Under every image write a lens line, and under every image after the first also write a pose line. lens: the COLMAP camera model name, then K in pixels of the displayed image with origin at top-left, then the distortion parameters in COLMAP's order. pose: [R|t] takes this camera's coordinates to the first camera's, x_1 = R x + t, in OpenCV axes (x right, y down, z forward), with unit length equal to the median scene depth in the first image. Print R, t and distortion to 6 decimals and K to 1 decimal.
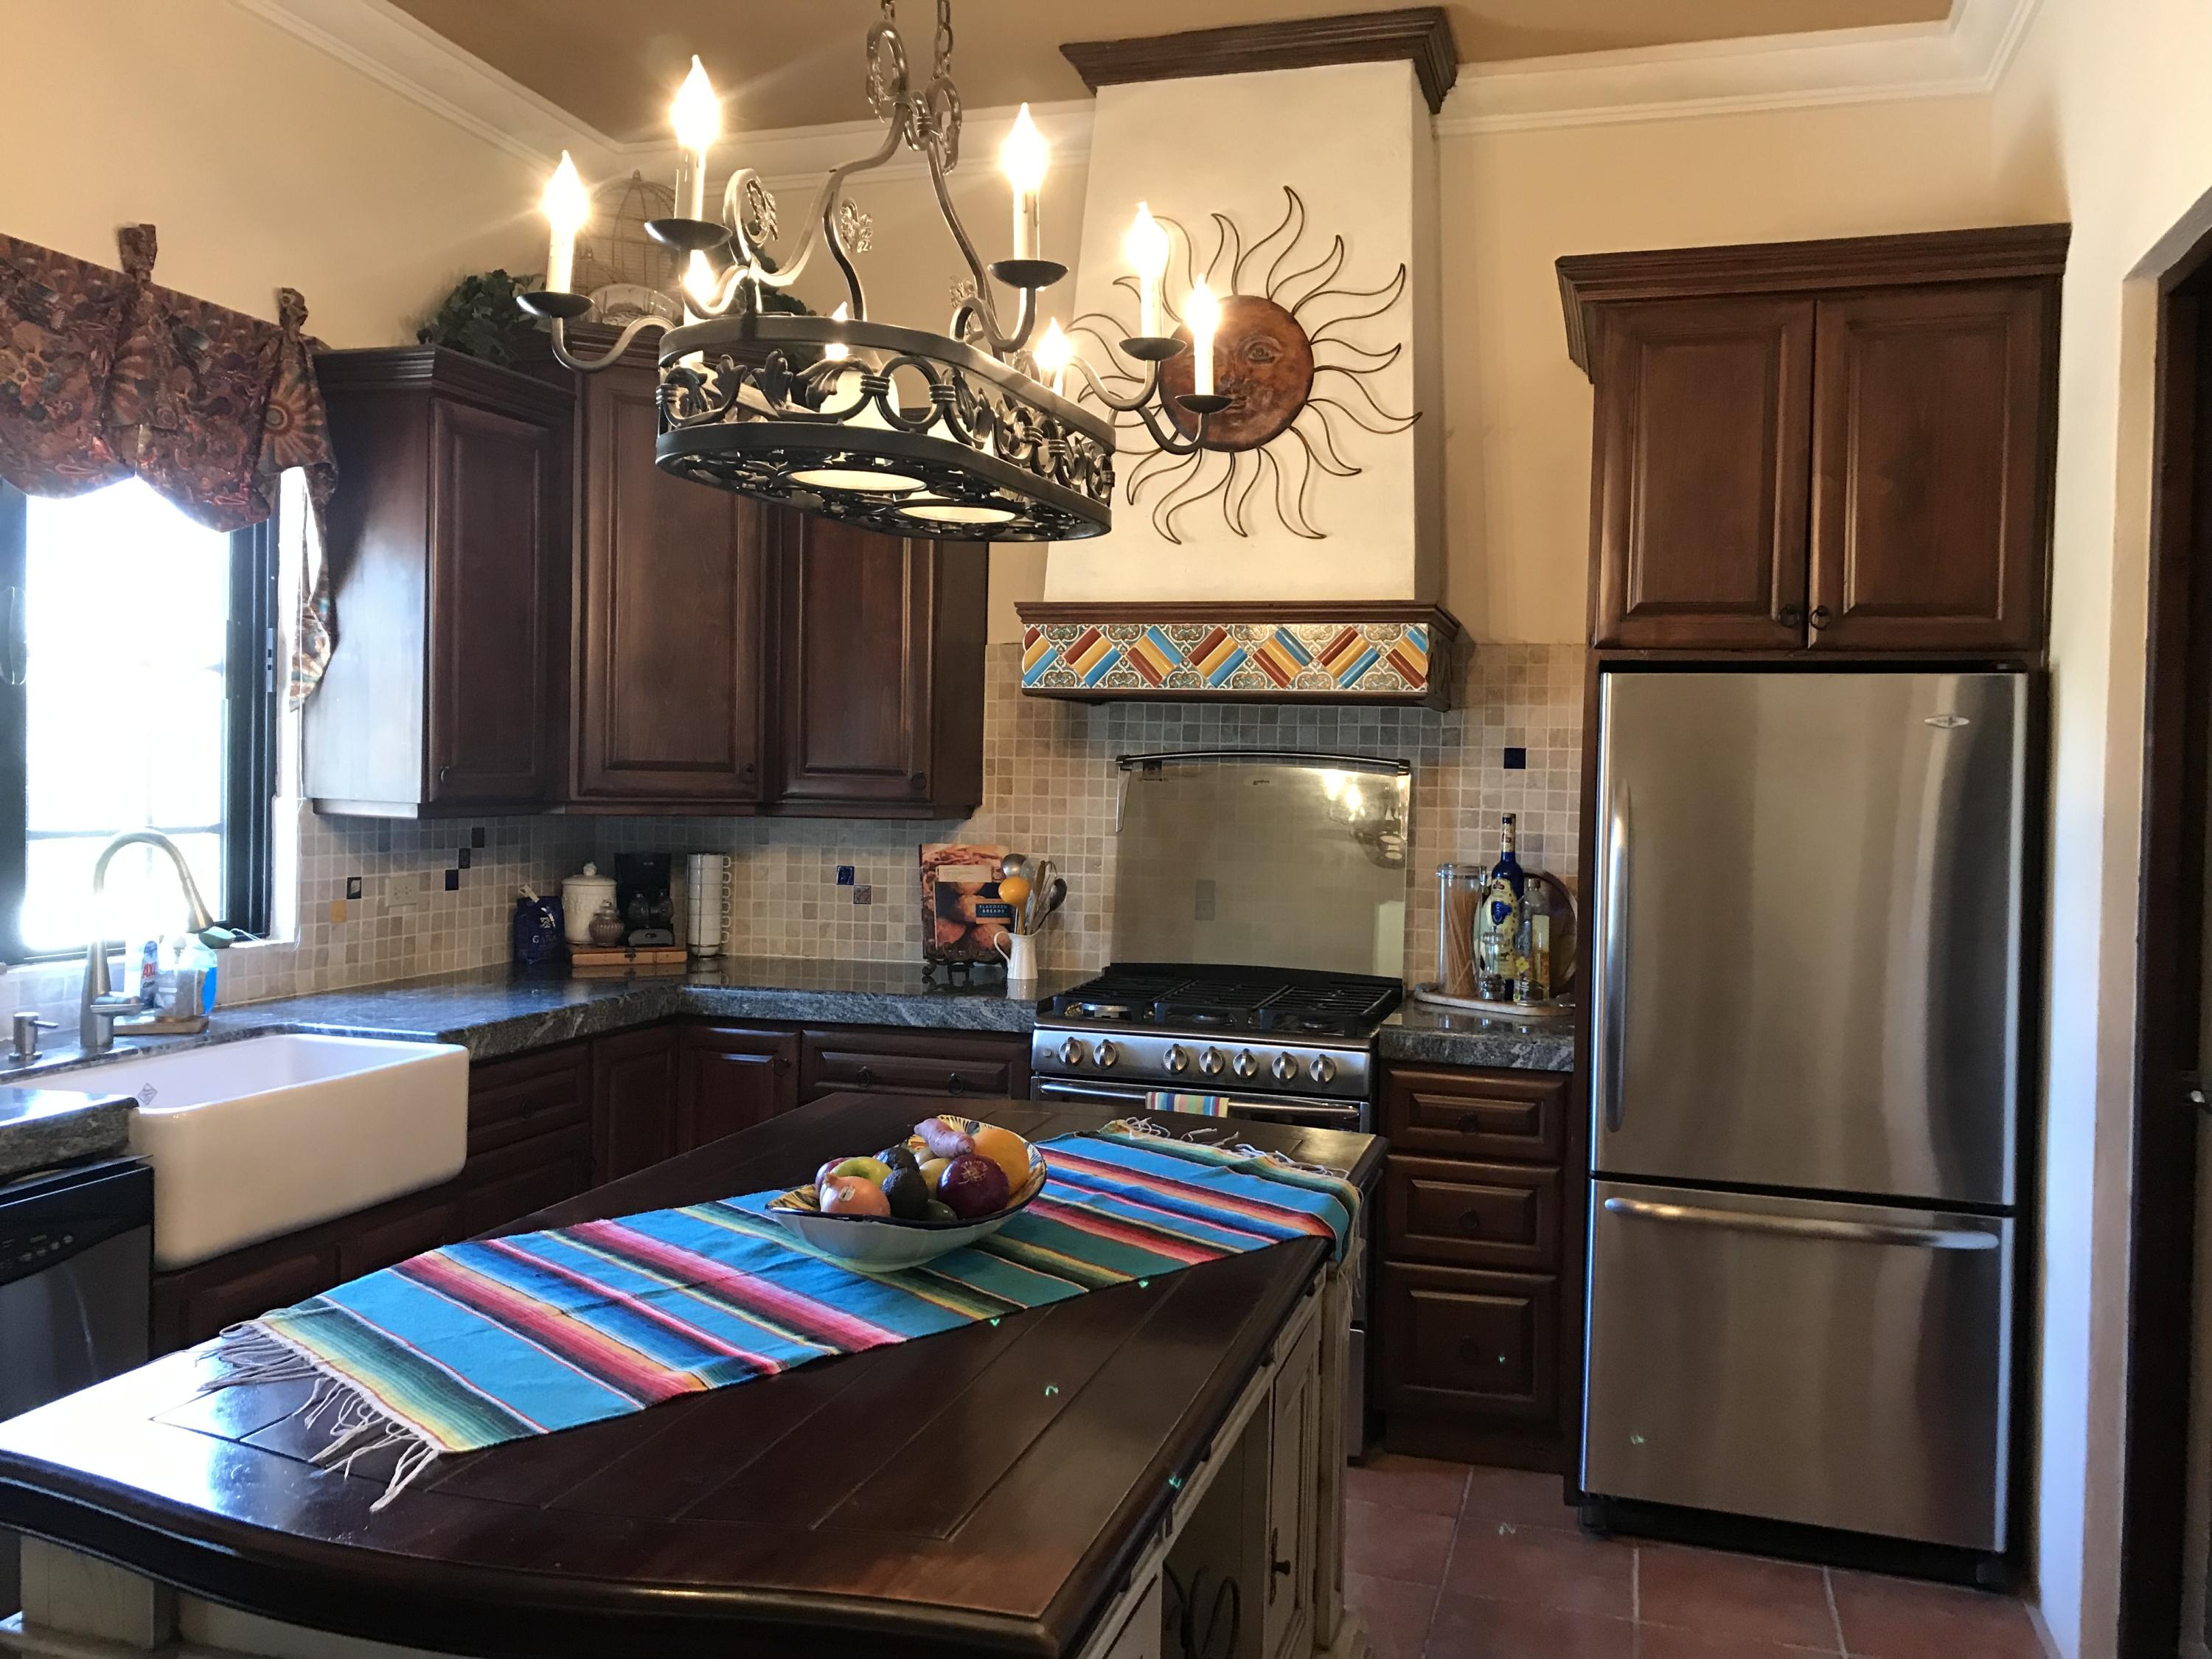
lens RADIAL K [[1773.3, 0, 1101.4], [0, 1773.3, 815.7], [0, 0, 1]] dist [0.030473, -0.027176]
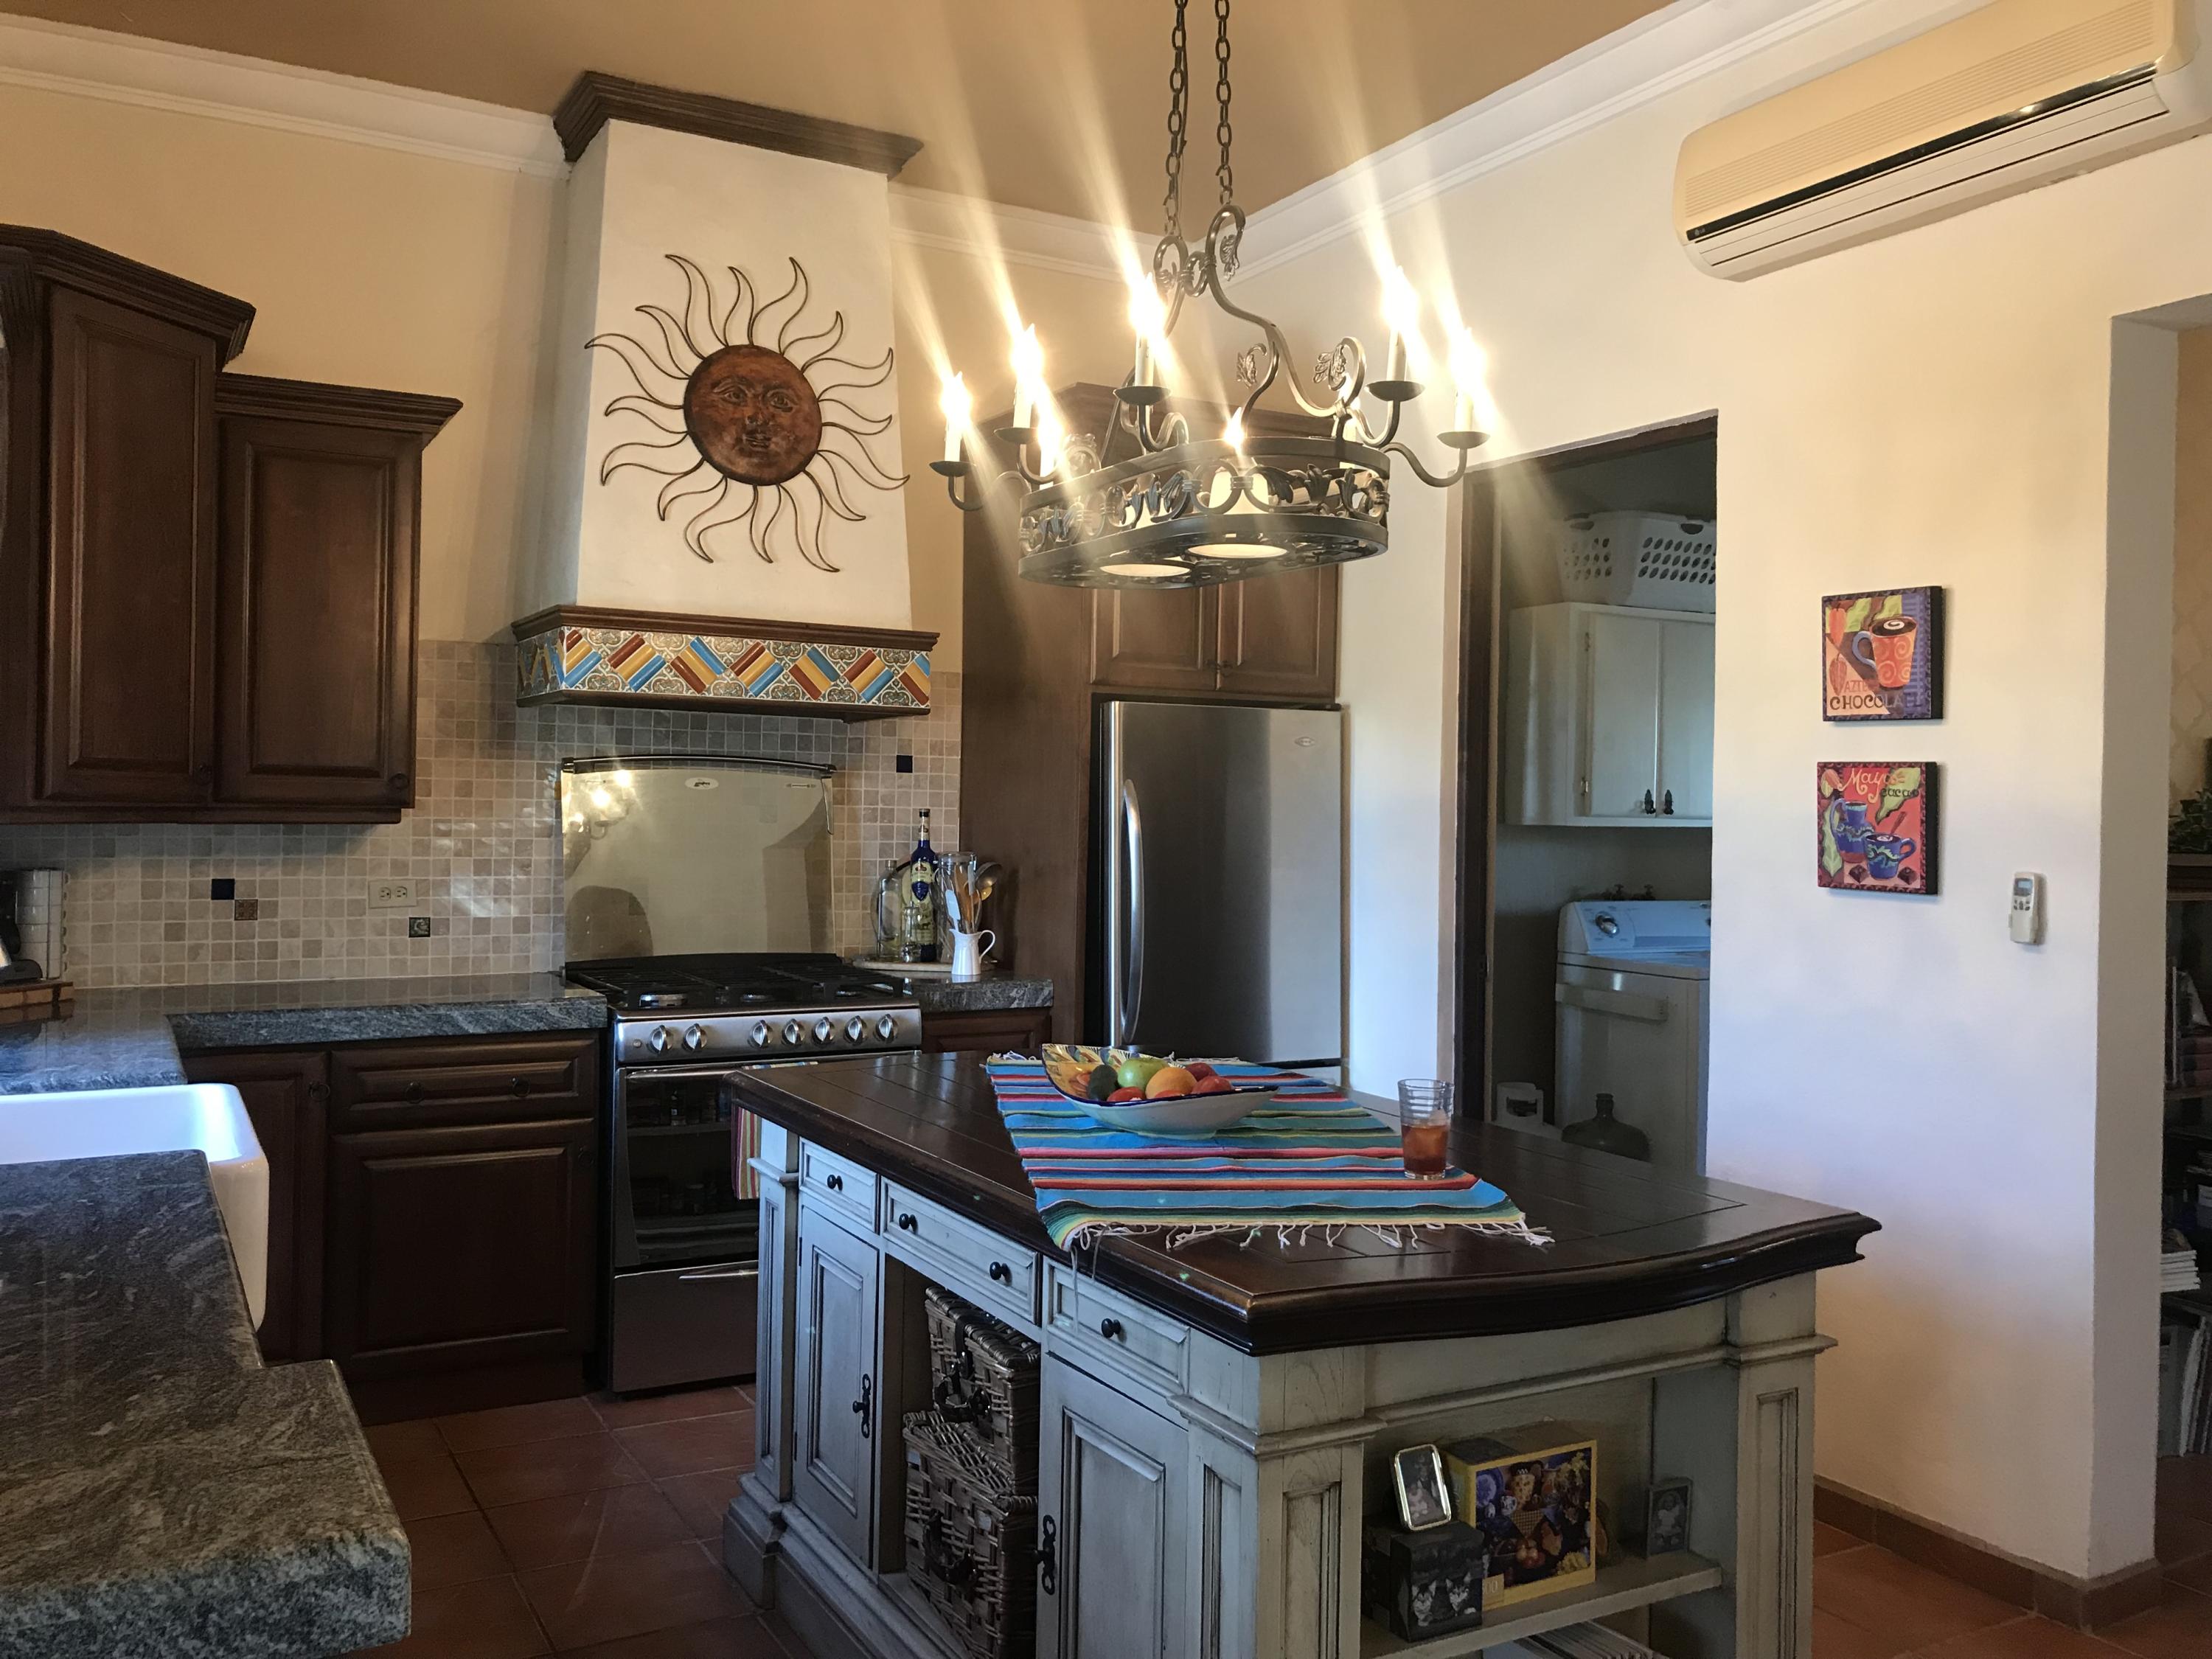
lens RADIAL K [[1773.3, 0, 1116.6], [0, 1773.3, 832.8], [0, 0, 1]] dist [0.030473, -0.027176]
pose [[0.680417, -0.020023, 0.732552, -0.557890], [0.016149, 0.999794, 0.012328, 0.002045], [-0.732647, 0.003442, 0.680600, 0.074335]]
